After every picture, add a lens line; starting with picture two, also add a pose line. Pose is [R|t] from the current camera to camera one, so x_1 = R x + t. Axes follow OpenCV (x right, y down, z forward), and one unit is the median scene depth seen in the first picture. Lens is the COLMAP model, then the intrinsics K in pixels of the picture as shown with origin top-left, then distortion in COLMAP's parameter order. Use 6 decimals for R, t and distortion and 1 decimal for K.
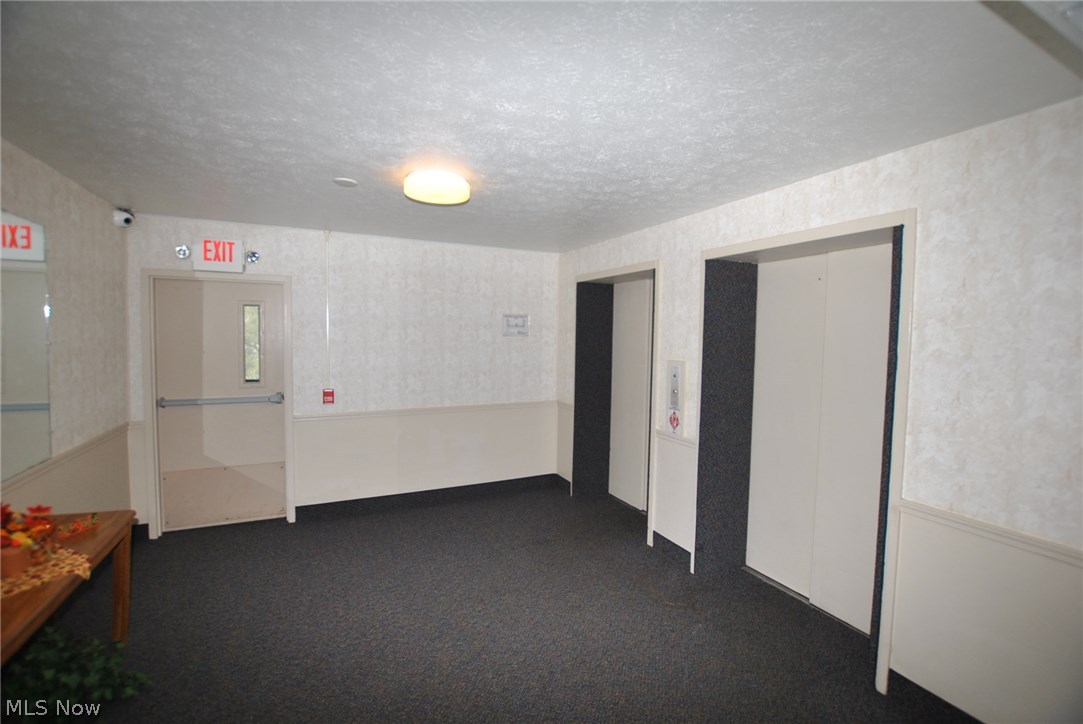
lens RADIAL K [[475.7, 0, 548.5], [0, 475.7, 355.7], [0, 0, 1]] dist [-0.036223, 0.005799]
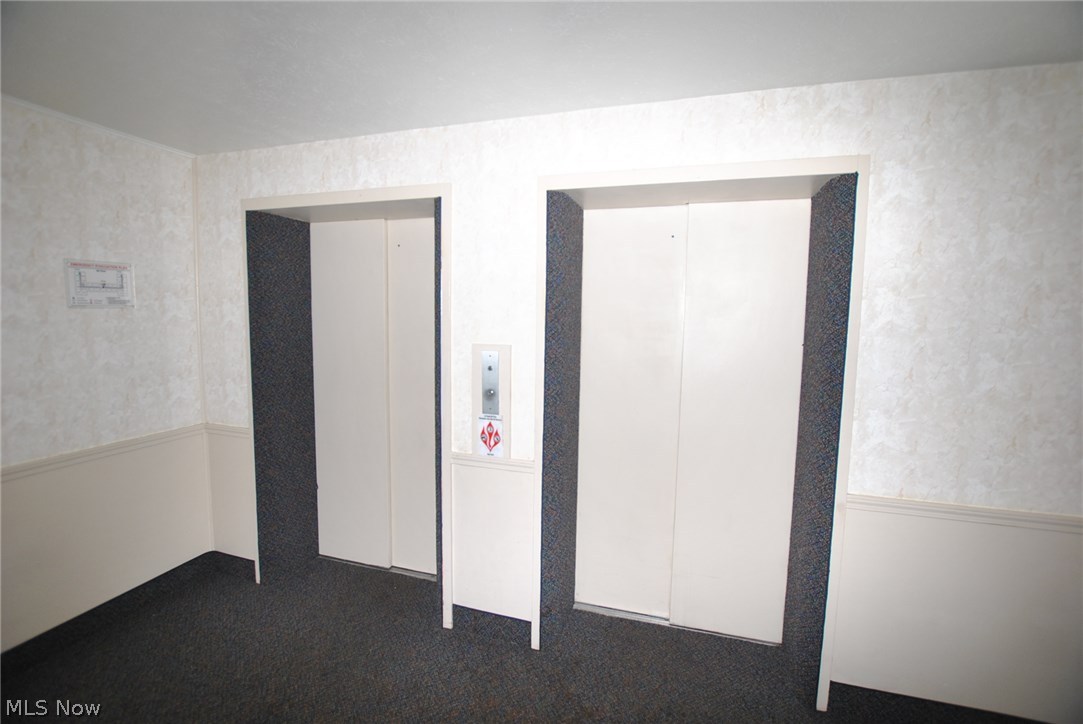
lens RADIAL K [[475.7, 0, 548.5], [0, 475.7, 355.7], [0, 0, 1]] dist [-0.036223, 0.005799]
pose [[0.682957, -0.069193, 0.727174, -0.152849], [0.028909, 0.997284, 0.067743, -0.016832], [-0.729887, -0.025243, 0.683102, 0.510161]]
